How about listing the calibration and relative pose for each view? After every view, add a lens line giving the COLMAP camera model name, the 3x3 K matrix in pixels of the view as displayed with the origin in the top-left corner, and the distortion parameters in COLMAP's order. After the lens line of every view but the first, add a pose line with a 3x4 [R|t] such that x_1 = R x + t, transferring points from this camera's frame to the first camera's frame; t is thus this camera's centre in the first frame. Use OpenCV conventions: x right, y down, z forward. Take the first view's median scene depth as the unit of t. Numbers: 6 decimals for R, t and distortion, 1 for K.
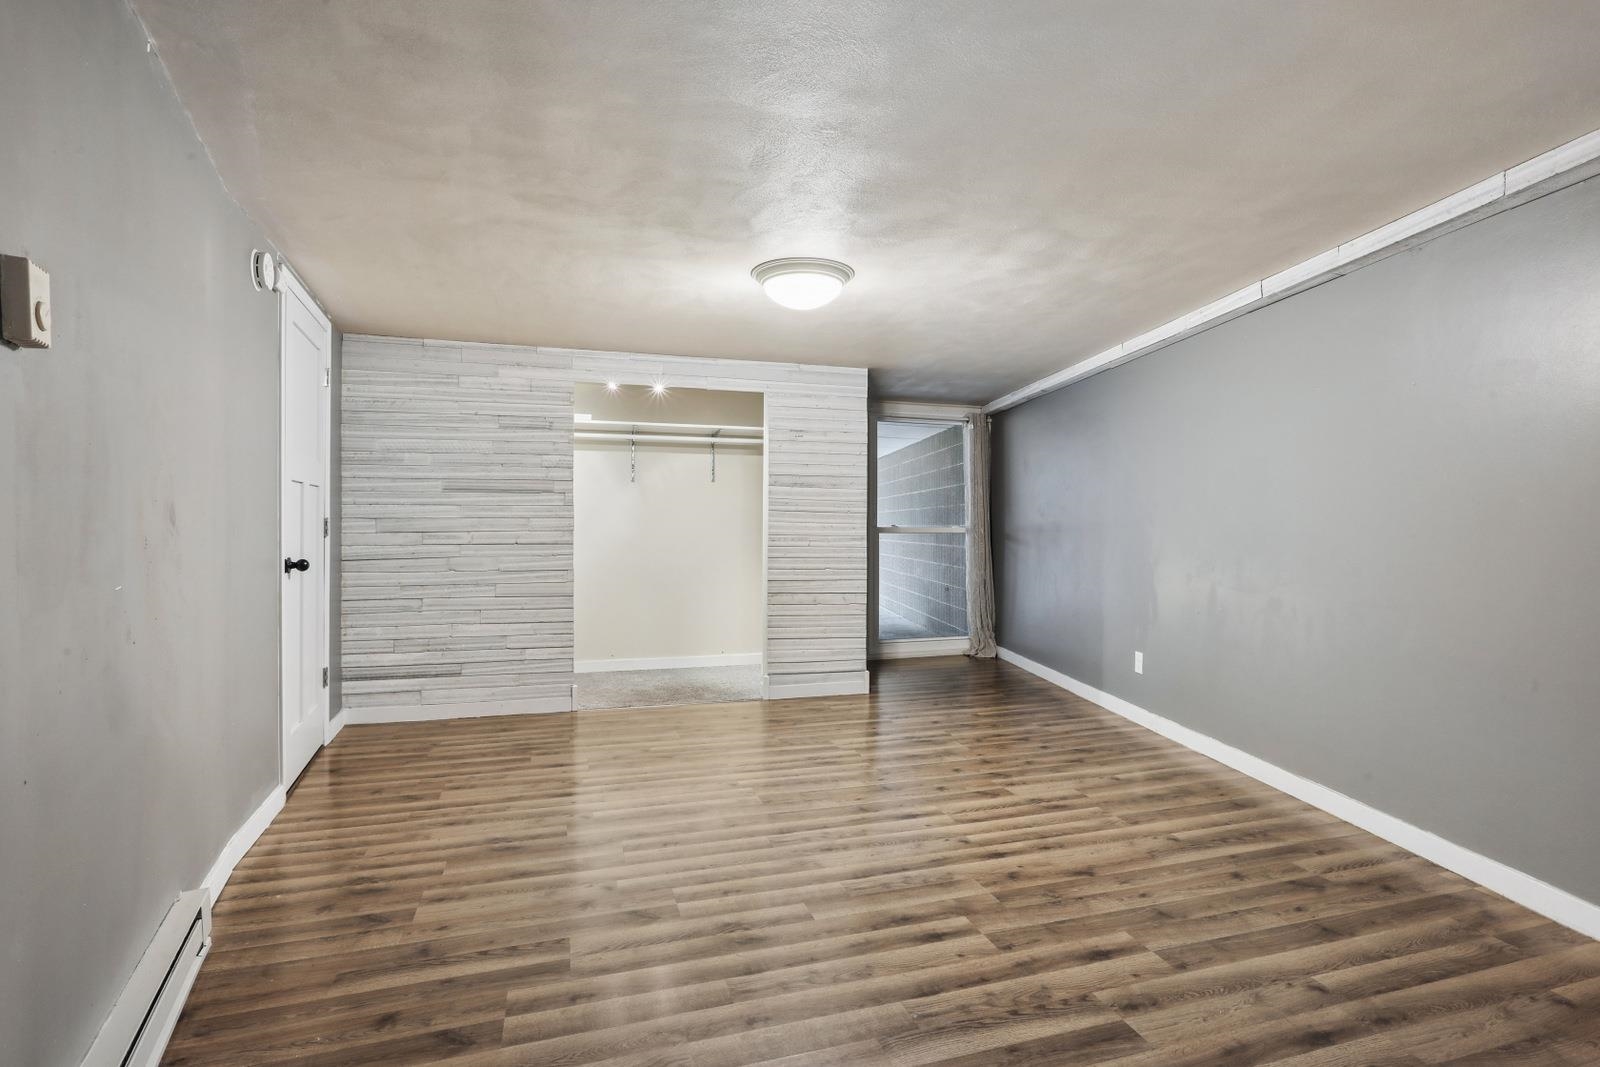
lens RADIAL K [[735.8, 0, 800.0], [0, 735.8, 533.5], [0, 0, 1]] dist [0.000009, 0.000195]
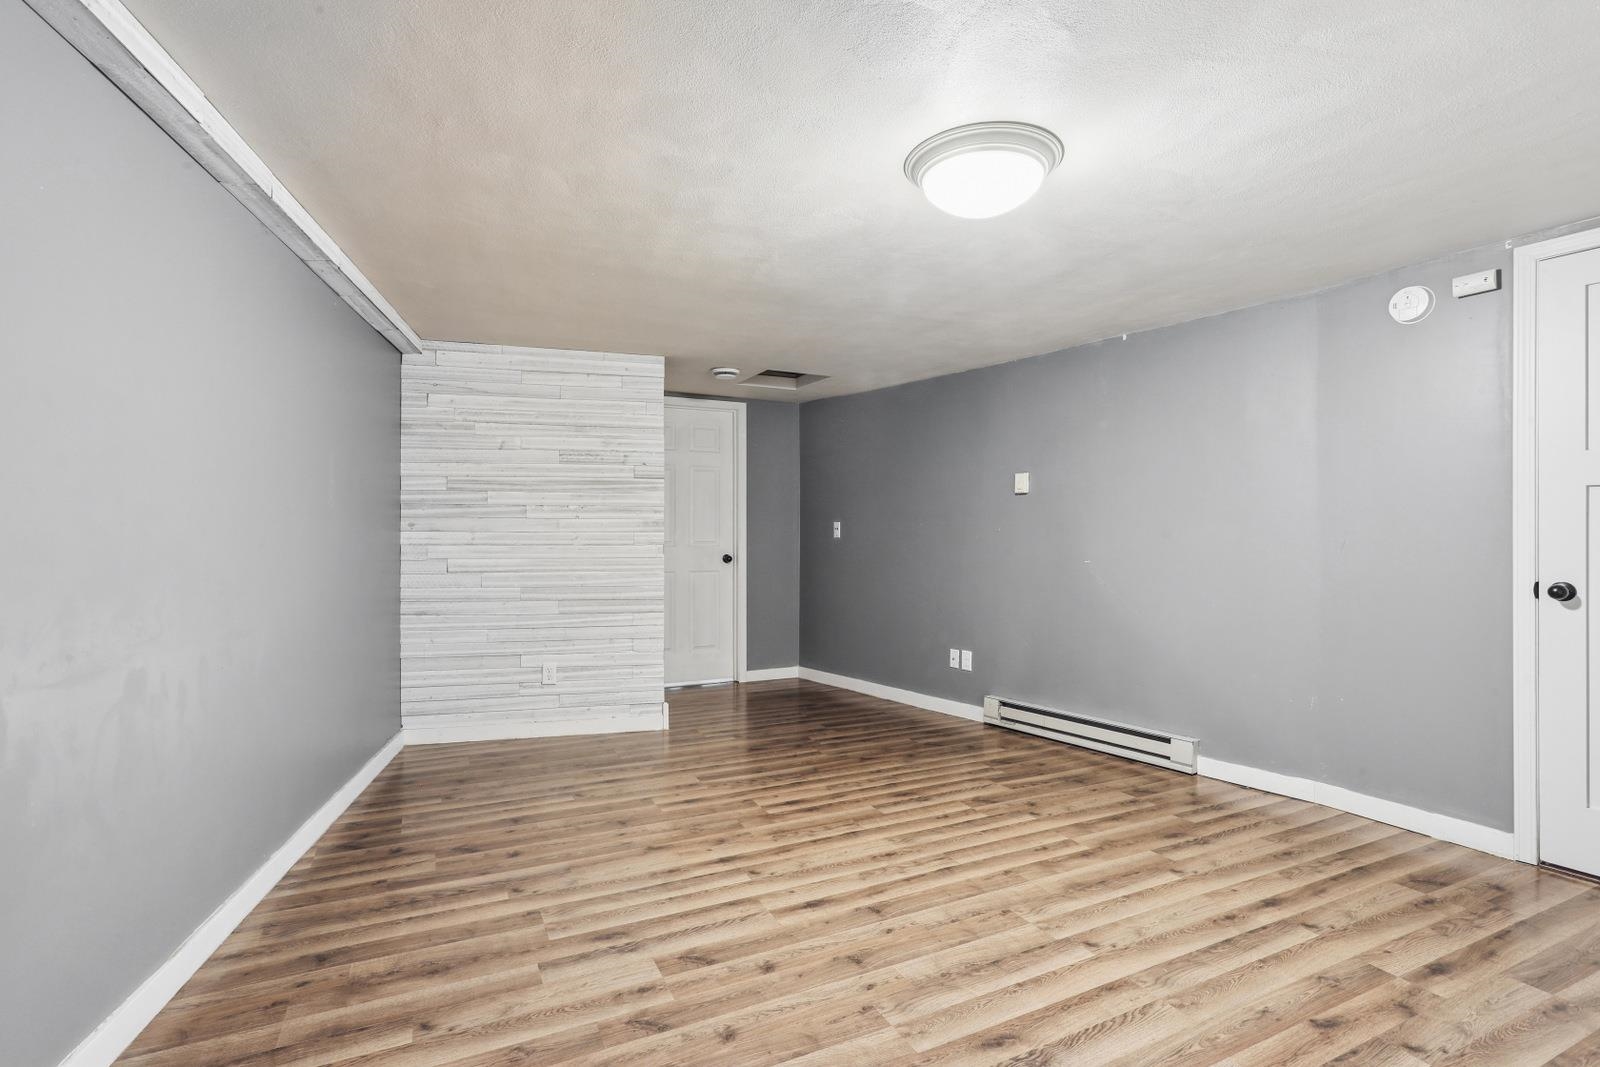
lens RADIAL K [[735.8, 0, 800.0], [0, 735.8, 533.5], [0, 0, 1]] dist [0.000009, 0.000195]
pose [[-0.986309, -0.009545, -0.164631, 0.333710], [-0.010795, 0.999919, 0.006697, -0.021216], [0.164554, 0.008382, -0.986333, 1.984419]]
